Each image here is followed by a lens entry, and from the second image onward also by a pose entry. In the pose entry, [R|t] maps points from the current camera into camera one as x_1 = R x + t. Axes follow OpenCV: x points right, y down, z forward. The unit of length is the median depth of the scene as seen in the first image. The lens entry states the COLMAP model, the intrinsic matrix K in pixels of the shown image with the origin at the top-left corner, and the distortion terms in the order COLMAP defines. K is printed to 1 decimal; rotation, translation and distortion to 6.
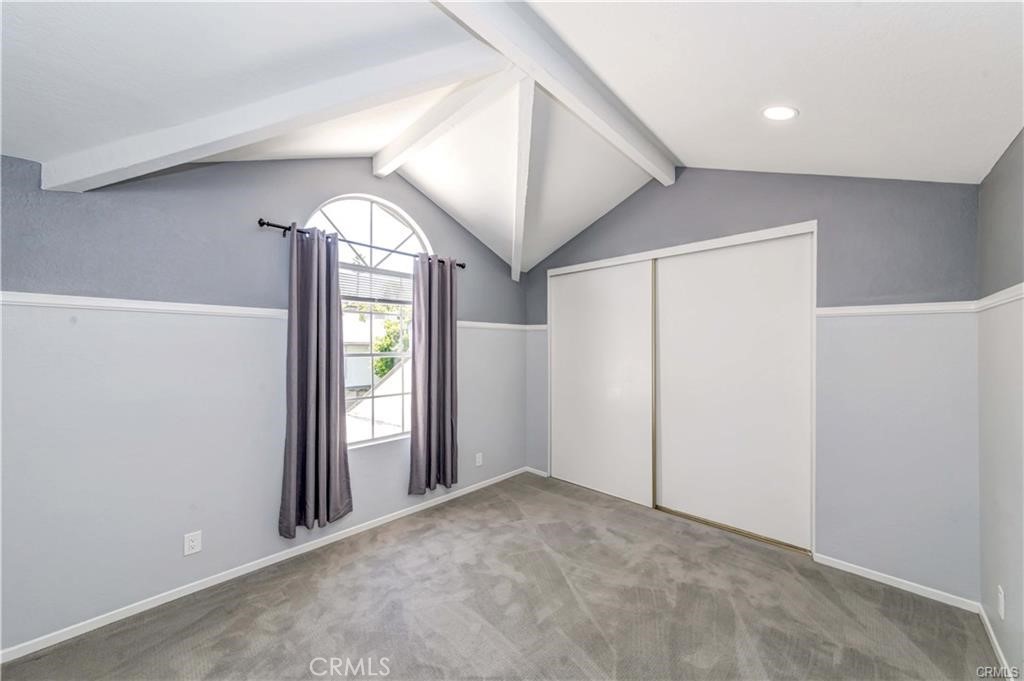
lens RADIAL K [[363.7, 0, 507.0], [0, 363.7, 343.2], [0, 0, 1]] dist [-0.000723, -0.000233]
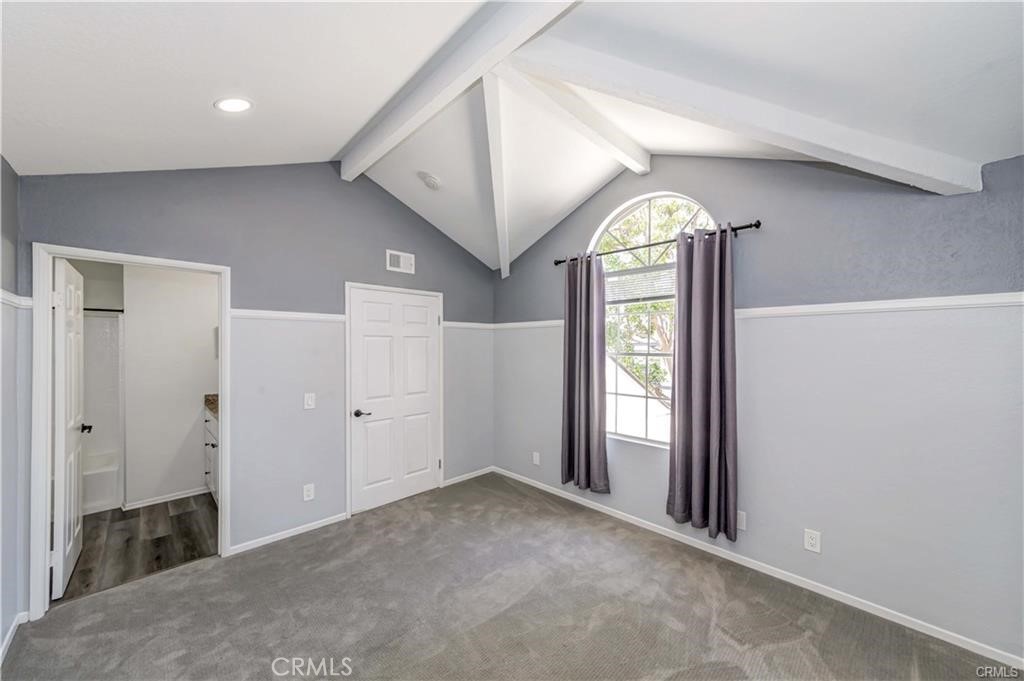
lens RADIAL K [[363.7, 0, 507.0], [0, 363.7, 343.2], [0, 0, 1]] dist [-0.000723, -0.000233]
pose [[-0.023775, -0.008633, -0.999680, 0.644143], [0.006877, 0.999938, -0.008799, 0.007187], [0.999694, -0.007084, -0.023714, 0.655482]]
